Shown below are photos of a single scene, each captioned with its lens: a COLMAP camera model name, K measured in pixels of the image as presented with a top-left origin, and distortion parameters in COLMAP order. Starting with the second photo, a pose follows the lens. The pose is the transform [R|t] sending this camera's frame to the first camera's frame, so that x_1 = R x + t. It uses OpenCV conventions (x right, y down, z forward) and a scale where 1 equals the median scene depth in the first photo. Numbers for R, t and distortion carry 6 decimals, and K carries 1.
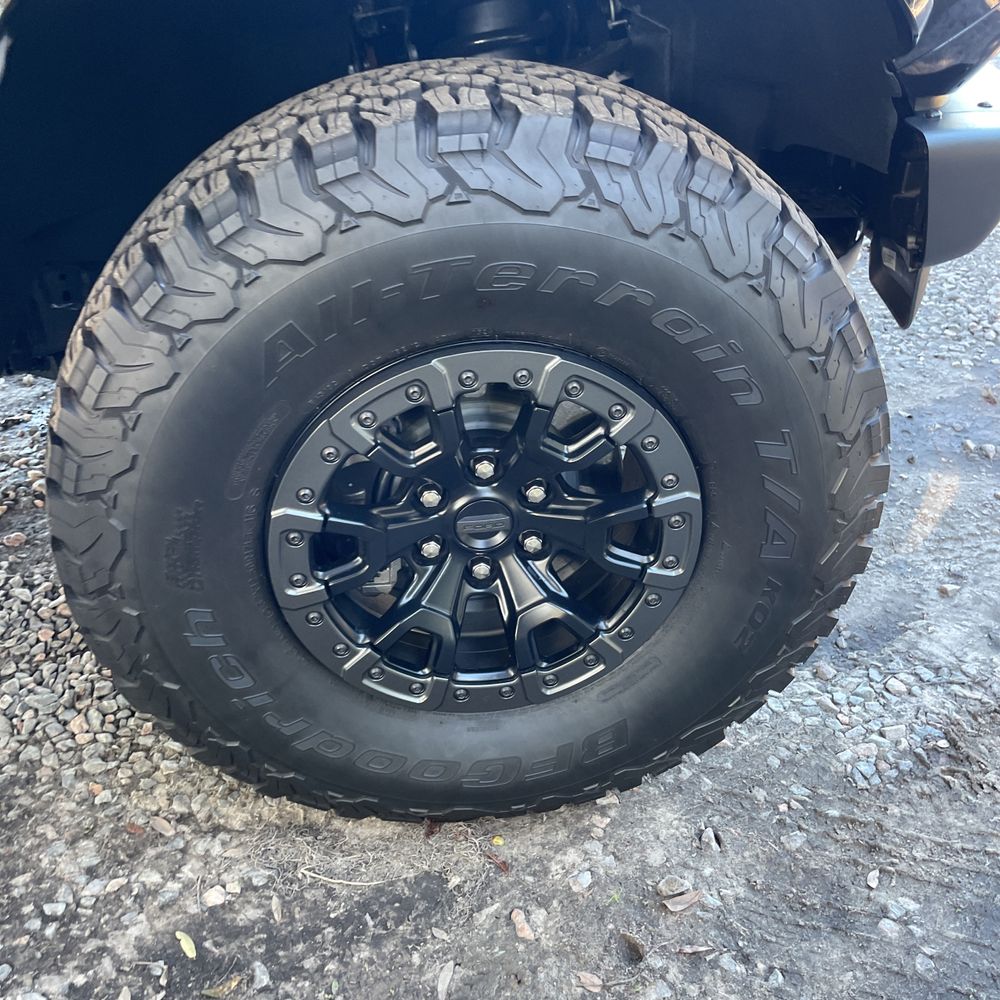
lens RADIAL K [[1020.1, 0, 501.1], [0, 1020.1, 476.1], [0, 0, 1]] dist [0.108231, -0.146722]
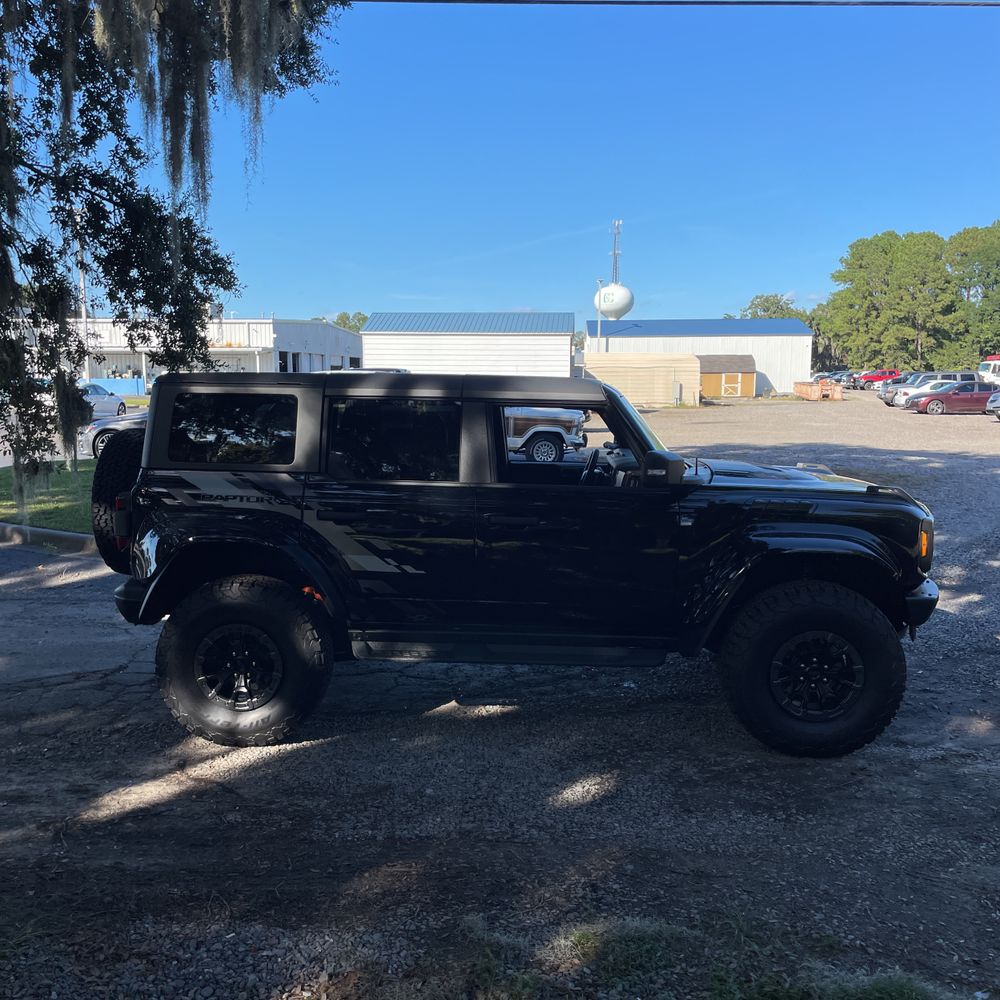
lens RADIAL K [[1020.1, 0, 501.1], [0, 1020.1, 476.1], [0, 0, 1]] dist [0.108231, -0.146722]
pose [[0.986140, 0.020132, -0.164690, -0.740351], [-0.088586, 0.903174, -0.420036, 1.481505], [0.140287, 0.428803, 0.892439, -4.175095]]
